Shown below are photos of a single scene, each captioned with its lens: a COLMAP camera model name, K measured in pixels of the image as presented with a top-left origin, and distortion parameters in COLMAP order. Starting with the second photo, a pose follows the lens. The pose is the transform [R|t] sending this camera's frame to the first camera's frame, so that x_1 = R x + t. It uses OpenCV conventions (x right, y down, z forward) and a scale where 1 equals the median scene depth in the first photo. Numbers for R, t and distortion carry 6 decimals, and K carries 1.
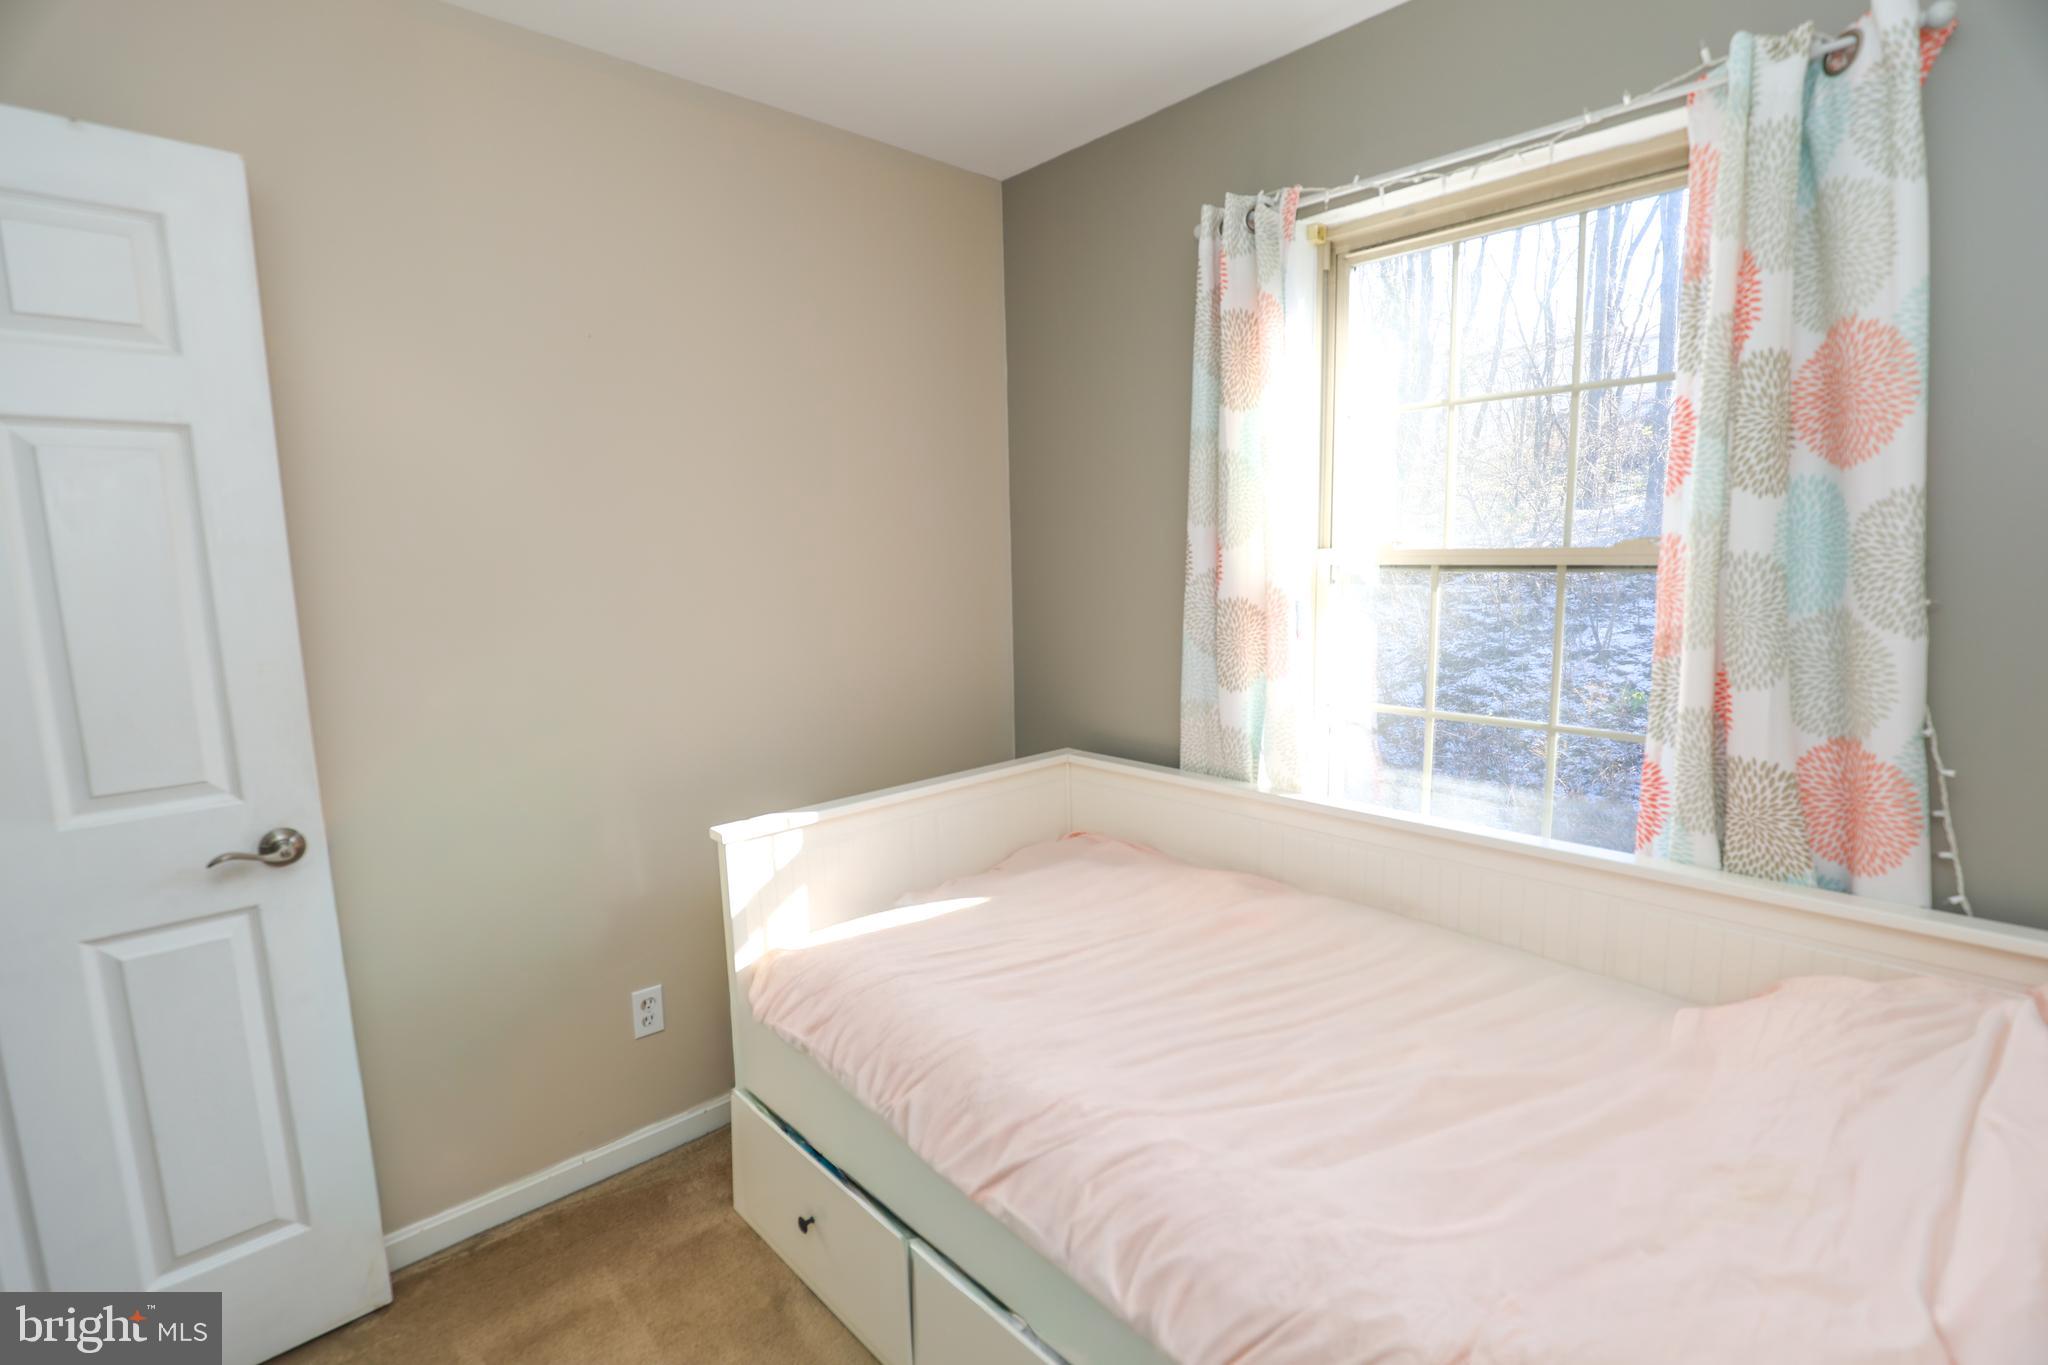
lens RADIAL K [[944.7, 0, 1032.0], [0, 944.7, 685.2], [0, 0, 1]] dist [-0.026858, 0.001143]
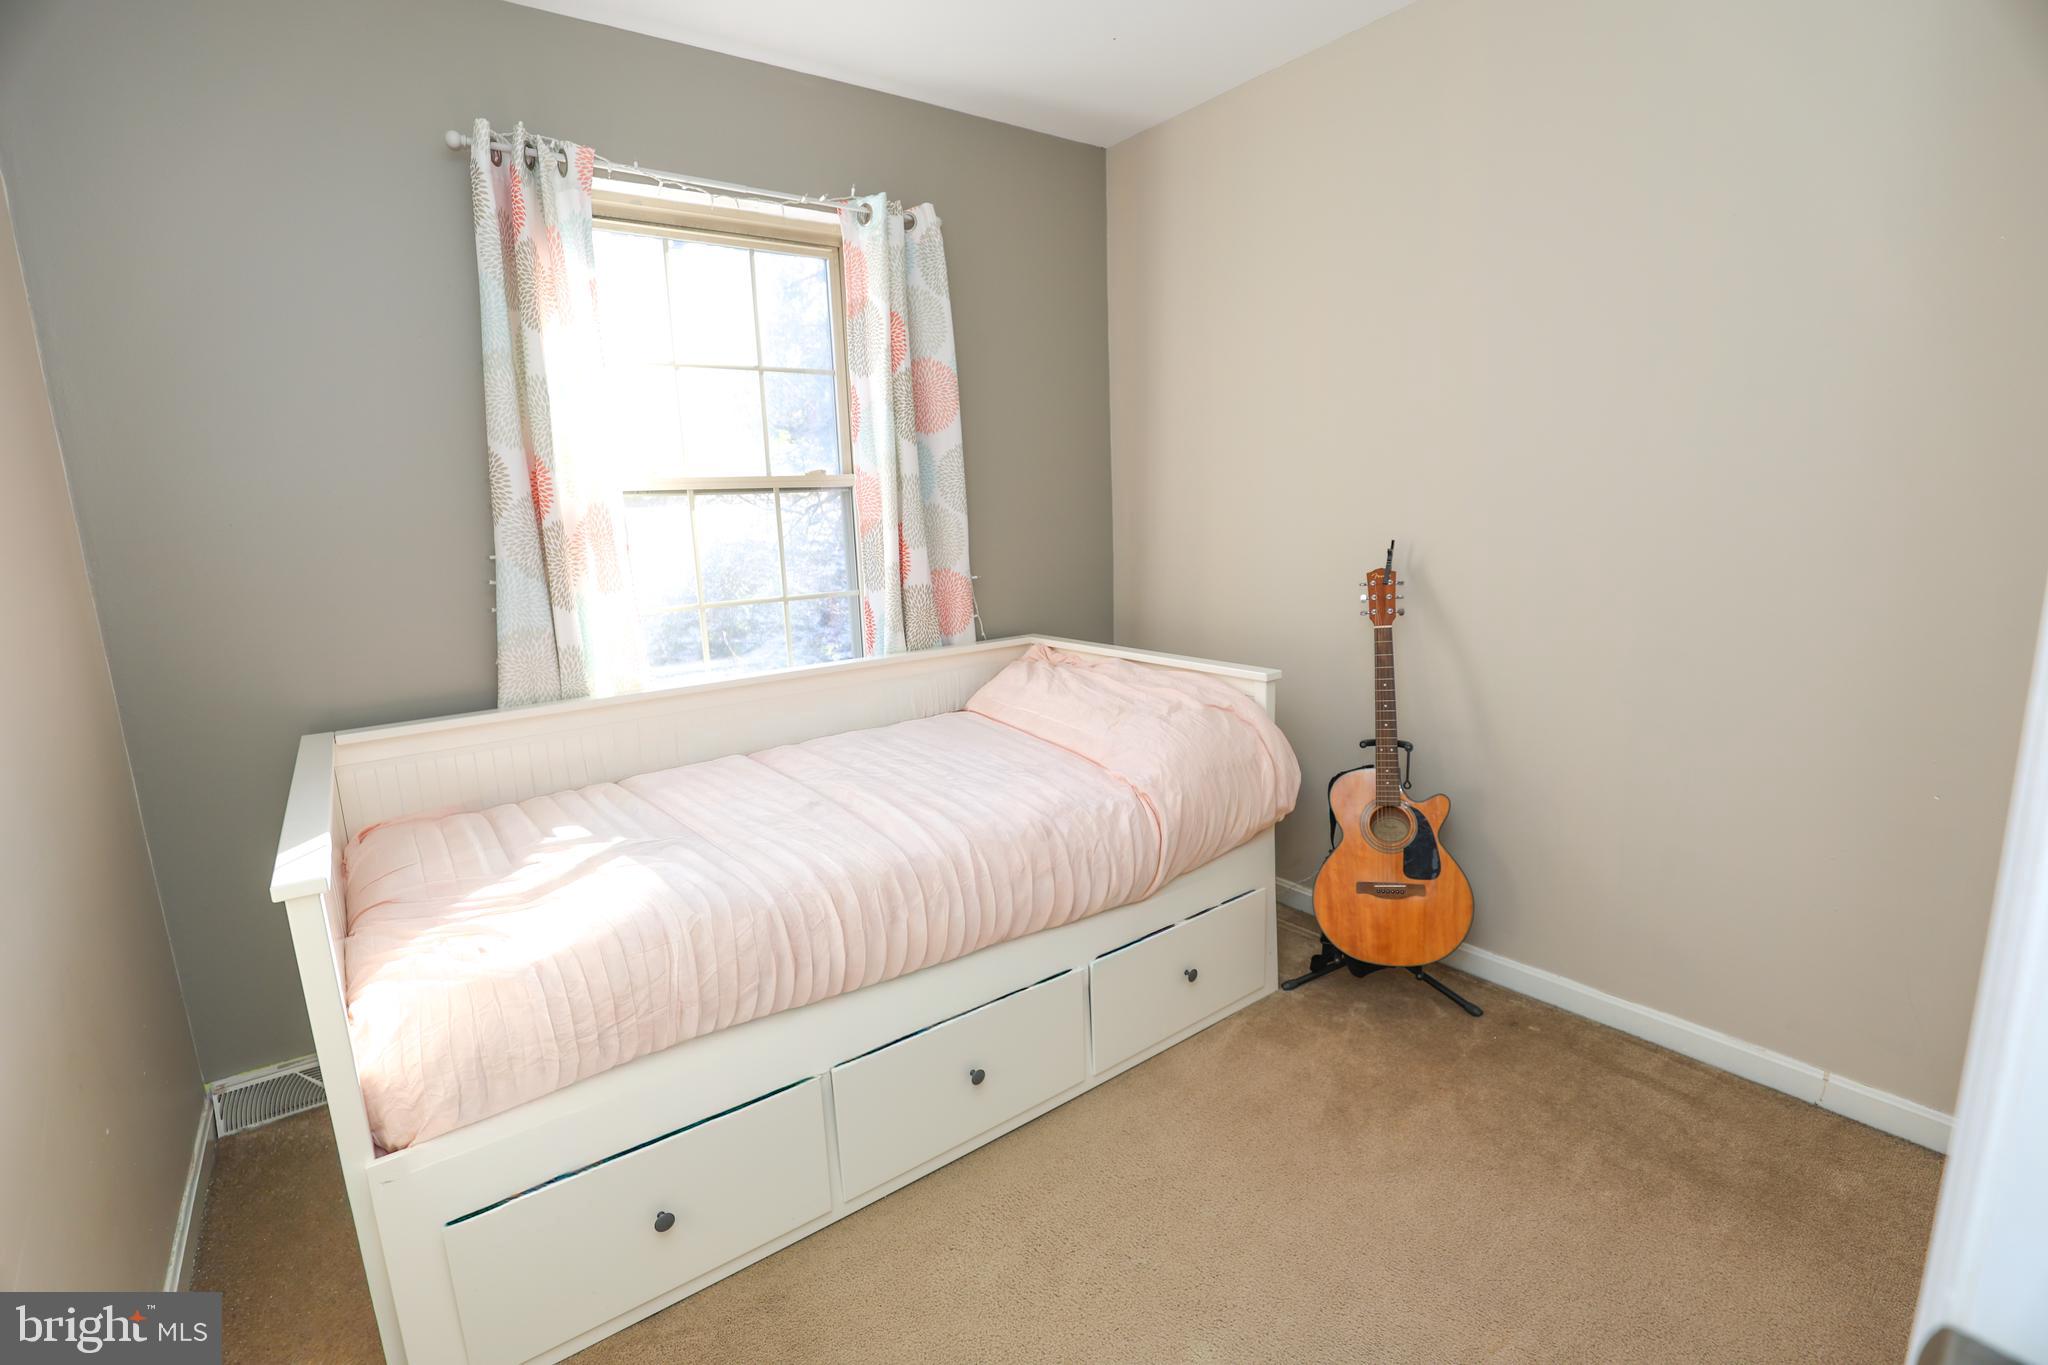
lens RADIAL K [[942.1, 0, 1021.0], [0, 942.1, 689.9], [0, 0, 1]] dist [-0.034686, 0.009043]
pose [[0.115255, -0.174229, 0.977937, -0.979833], [0.172605, 0.973034, 0.153013, 0.025331], [-0.978225, 0.151161, 0.142219, 0.487807]]
